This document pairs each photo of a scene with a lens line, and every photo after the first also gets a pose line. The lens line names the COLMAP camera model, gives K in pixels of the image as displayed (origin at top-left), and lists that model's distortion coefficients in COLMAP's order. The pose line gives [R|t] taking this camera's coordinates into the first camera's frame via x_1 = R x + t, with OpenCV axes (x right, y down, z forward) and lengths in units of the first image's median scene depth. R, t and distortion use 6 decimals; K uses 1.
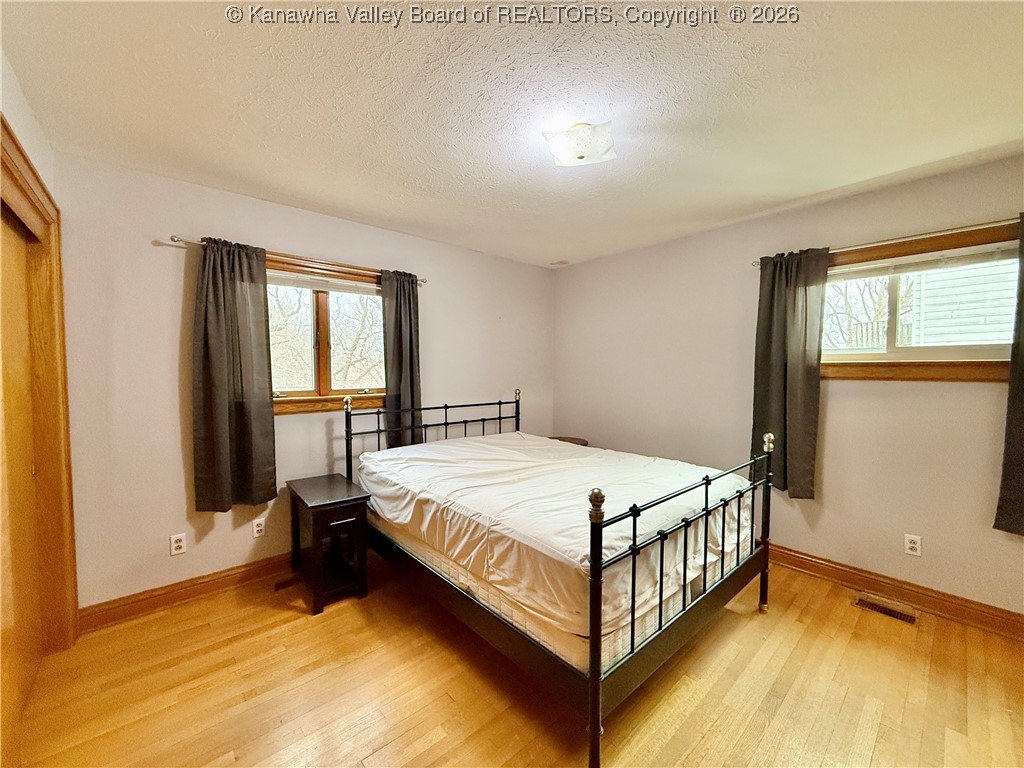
lens RADIAL K [[407.3, 0, 515.5], [0, 407.3, 378.1], [0, 0, 1]] dist [0.000650, -0.000287]
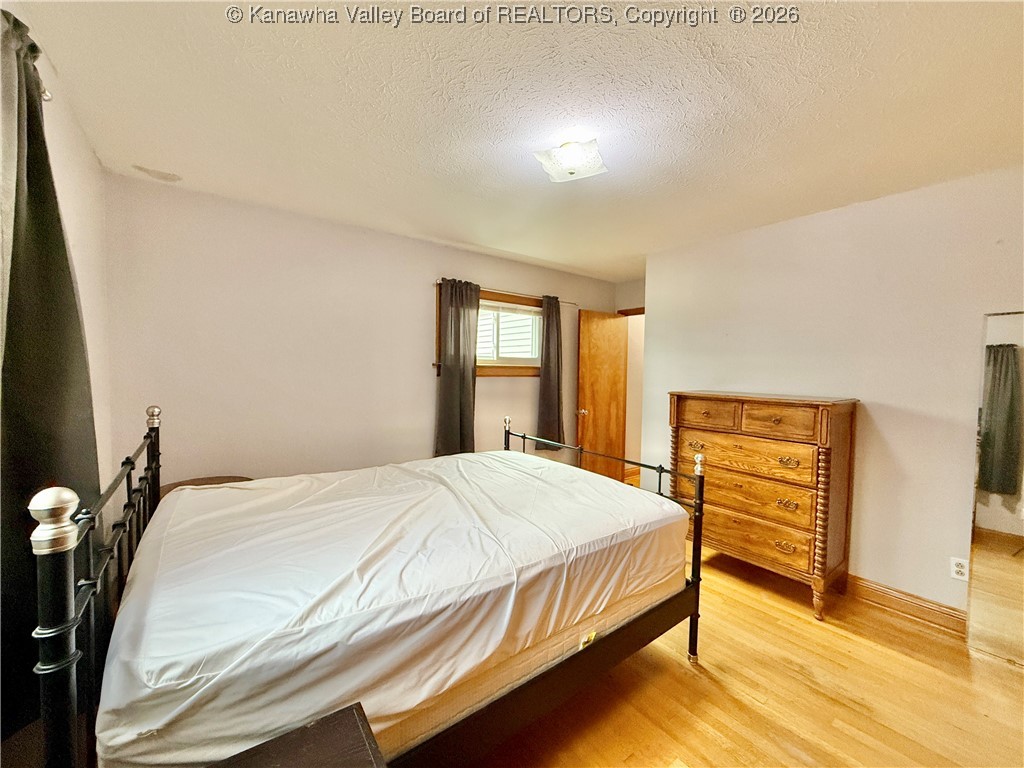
lens RADIAL K [[407.3, 0, 509.8], [0, 407.3, 382.9], [0, 0, 1]] dist [0.000650, -0.000287]
pose [[0.080849, -0.030238, 0.996268, -0.397706], [0.007558, 0.999530, 0.029724, -0.010744], [-0.996698, 0.005127, 0.081039, 0.465968]]
